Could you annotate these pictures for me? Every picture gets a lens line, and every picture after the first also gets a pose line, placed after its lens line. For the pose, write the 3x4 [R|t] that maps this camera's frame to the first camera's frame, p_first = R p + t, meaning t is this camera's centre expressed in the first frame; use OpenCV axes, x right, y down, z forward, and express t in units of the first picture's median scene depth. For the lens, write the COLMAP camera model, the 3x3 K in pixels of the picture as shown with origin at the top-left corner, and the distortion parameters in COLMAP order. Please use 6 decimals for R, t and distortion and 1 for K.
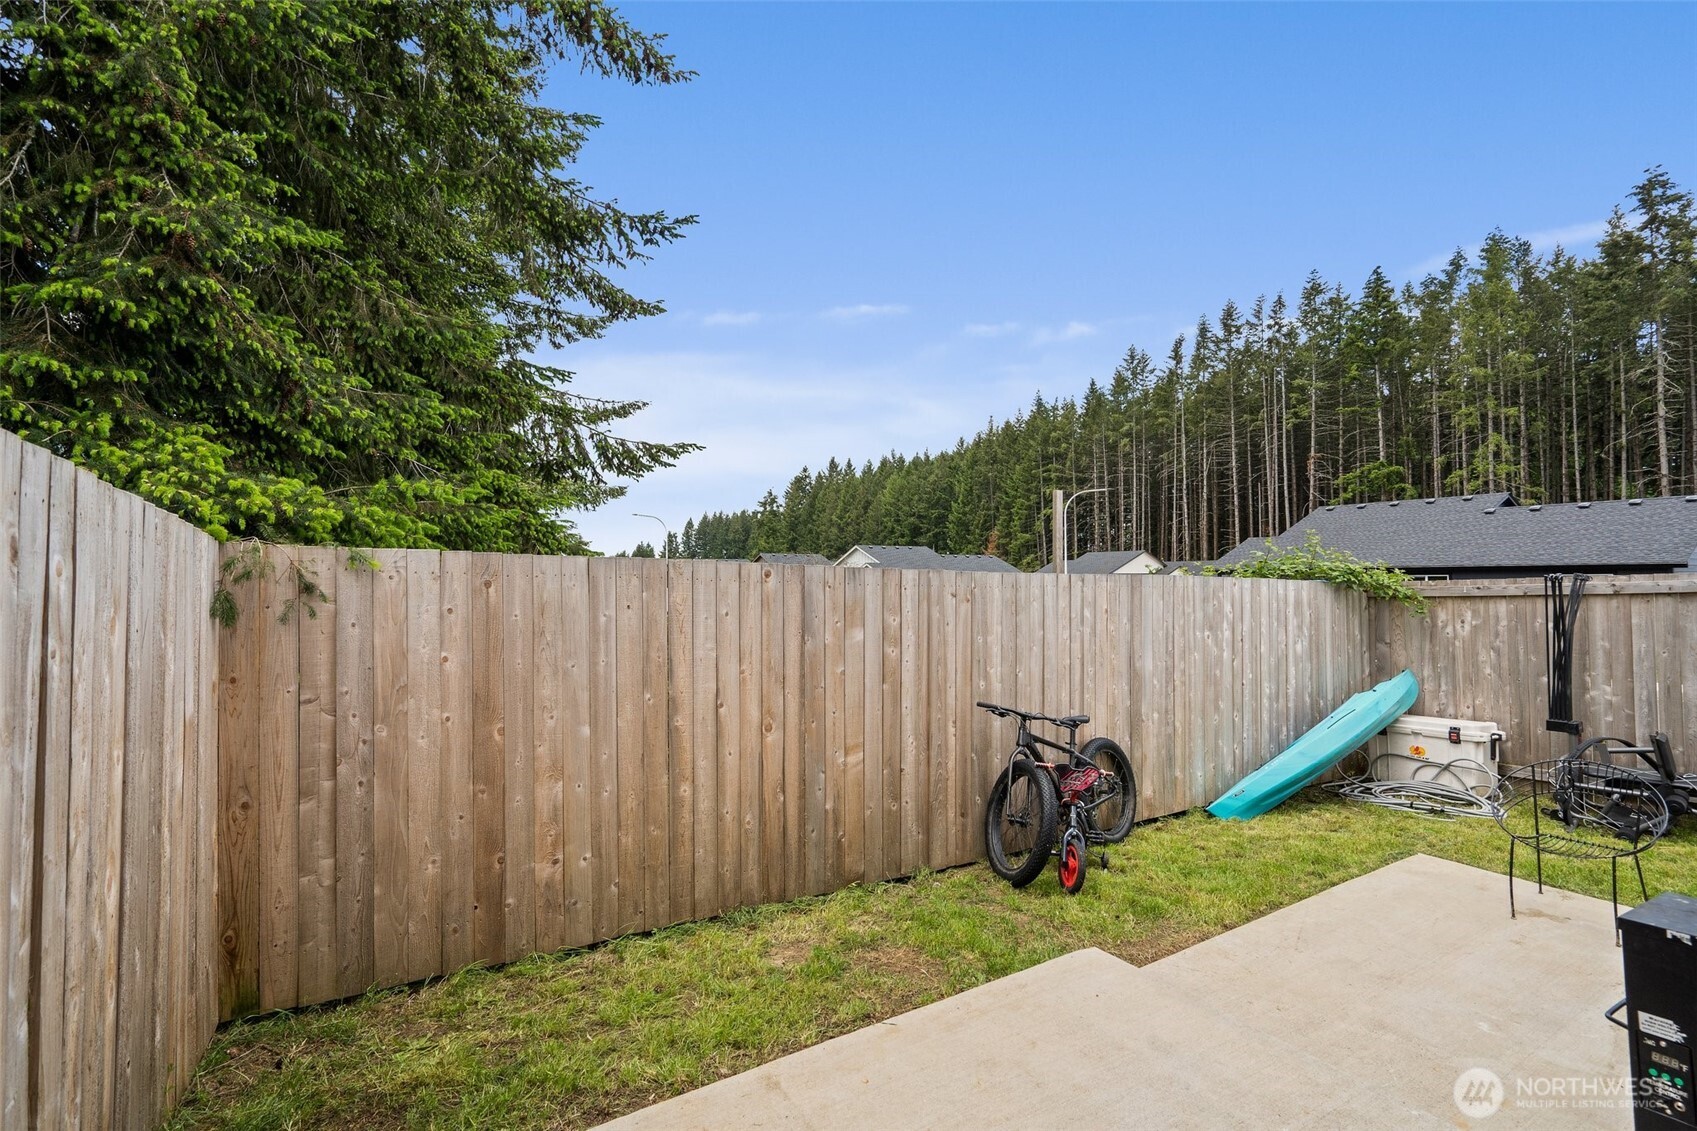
lens RADIAL K [[808.0, 0, 864.3], [0, 808.0, 550.0], [0, 0, 1]] dist [-0.013586, 0.000504]
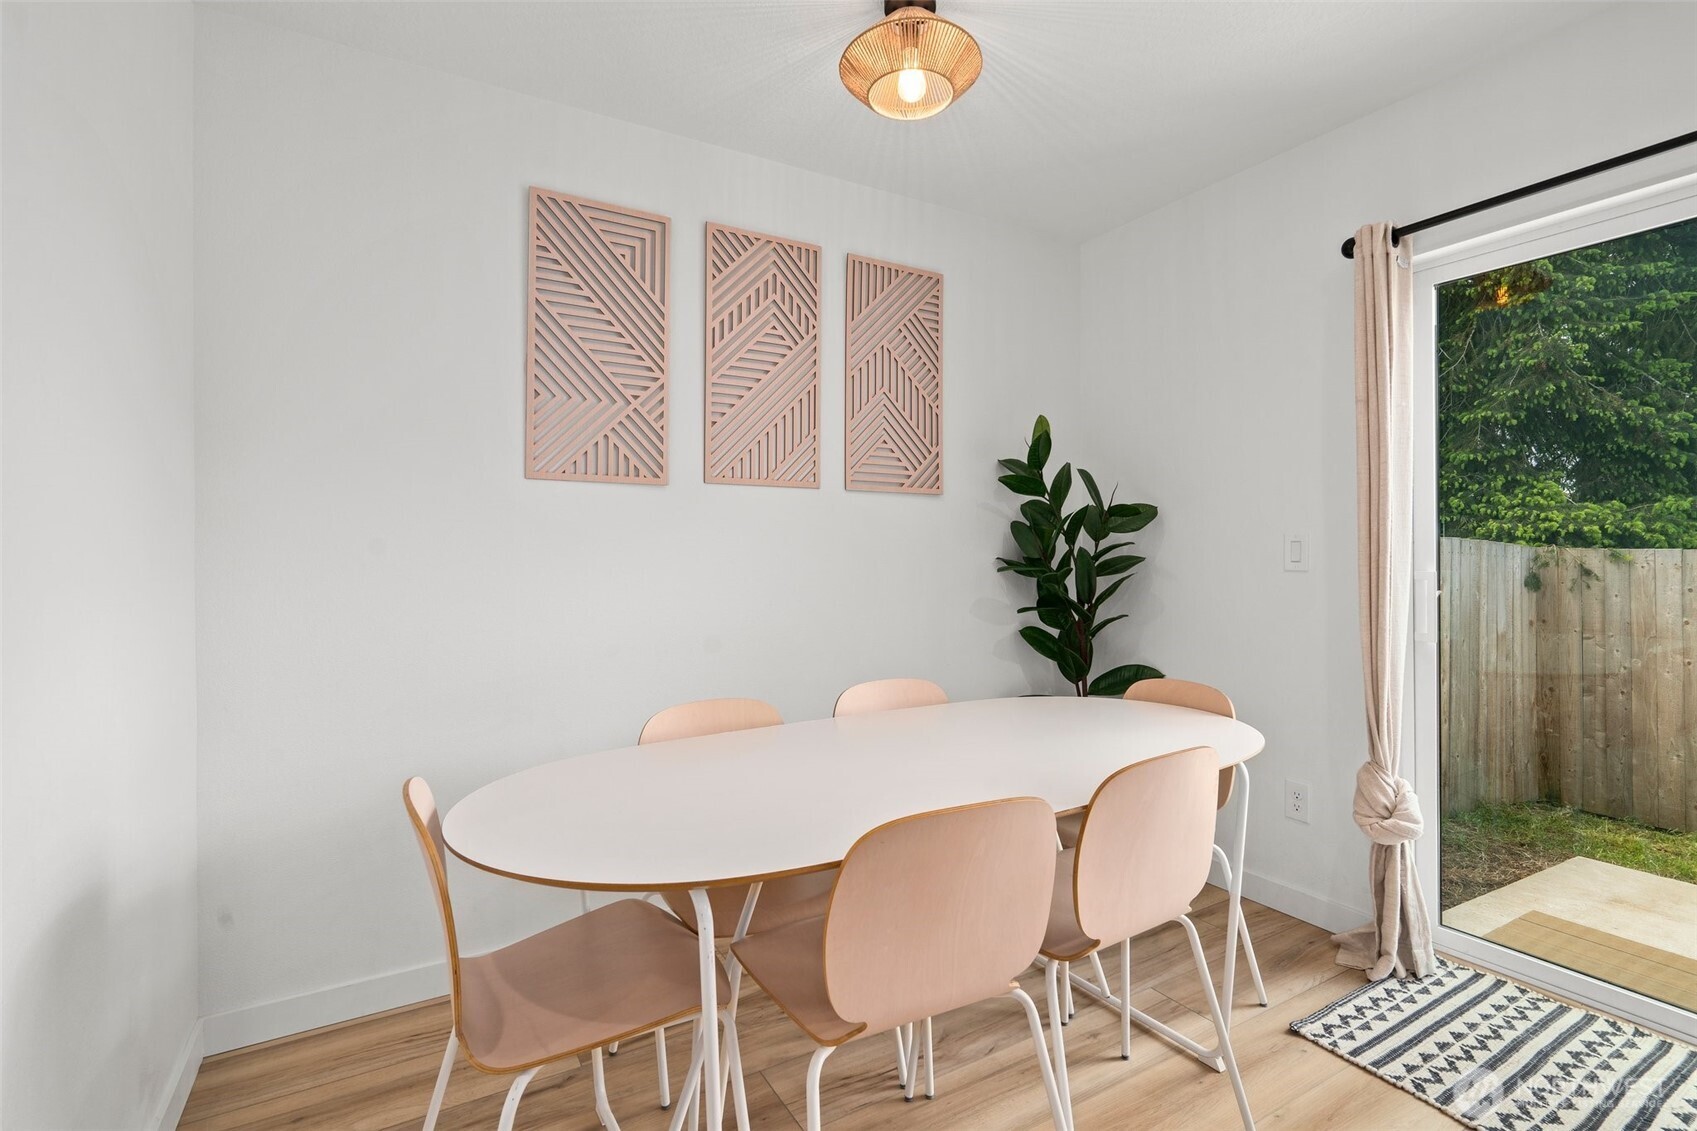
lens RADIAL K [[808.0, 0, 864.3], [0, 808.0, 550.0], [0, 0, 1]] dist [-0.013586, 0.000504]
pose [[-0.007802, 0.002184, -0.999967, 1.021133], [0.037652, 0.999289, 0.001888, -0.061411], [0.999260, -0.037637, -0.007879, -0.526315]]
